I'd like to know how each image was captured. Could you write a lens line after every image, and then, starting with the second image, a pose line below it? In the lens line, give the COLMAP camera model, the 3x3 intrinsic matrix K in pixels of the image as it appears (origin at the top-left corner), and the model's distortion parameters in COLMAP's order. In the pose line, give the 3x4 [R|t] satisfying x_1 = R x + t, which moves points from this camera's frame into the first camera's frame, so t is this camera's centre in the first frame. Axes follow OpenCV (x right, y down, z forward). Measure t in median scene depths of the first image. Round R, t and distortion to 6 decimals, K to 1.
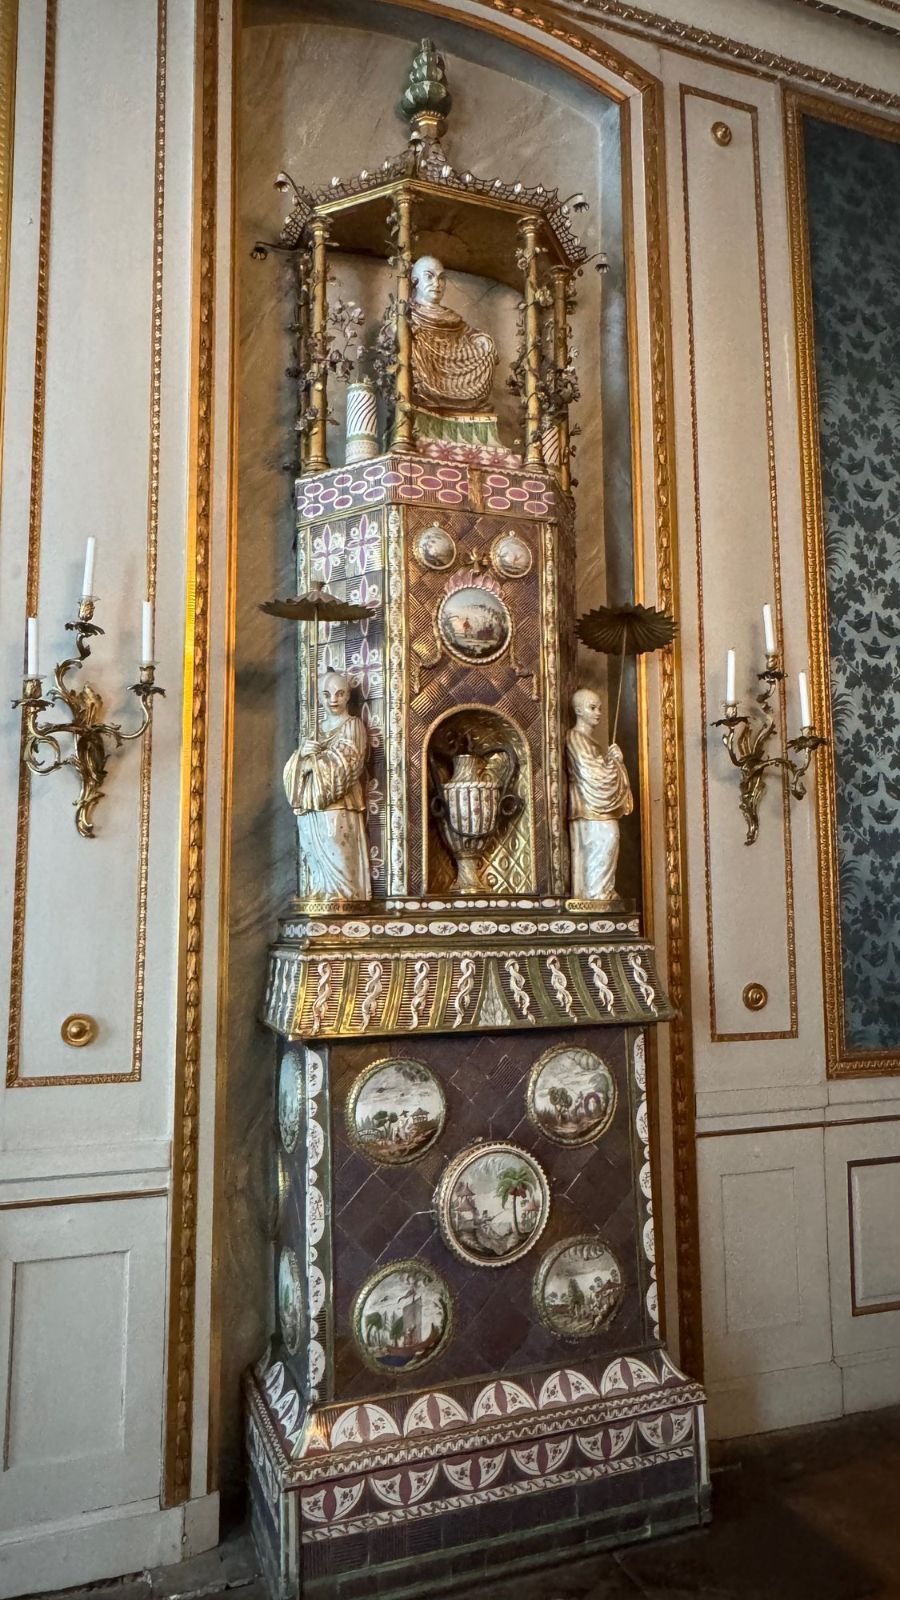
lens RADIAL K [[1084.7, 0, 452.0], [0, 1084.7, 799.4], [0, 0, 1]] dist [0.007594, -0.005367]
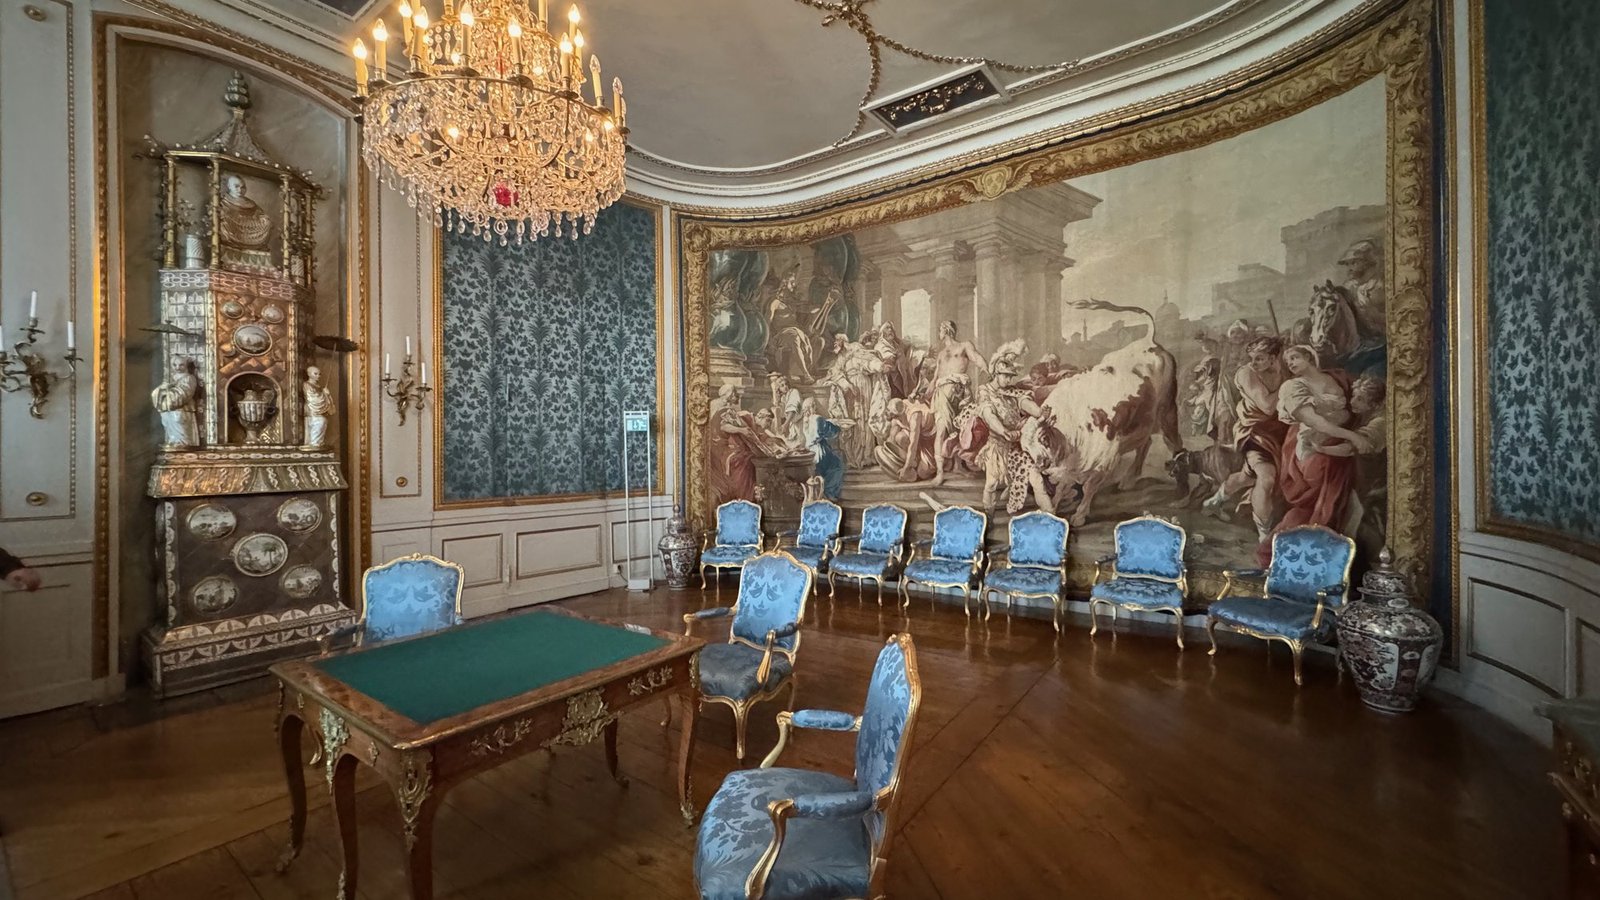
lens RADIAL K [[642.3, 0, 793.7], [0, 642.3, 452.0], [0, 0, 1]] dist [0.001006, 0.000625]
pose [[0.847124, 0.001229, 0.531394, 0.302086], [-0.054004, 0.995019, 0.083790, -0.094509], [-0.528644, -0.099678, 0.842971, -1.021761]]
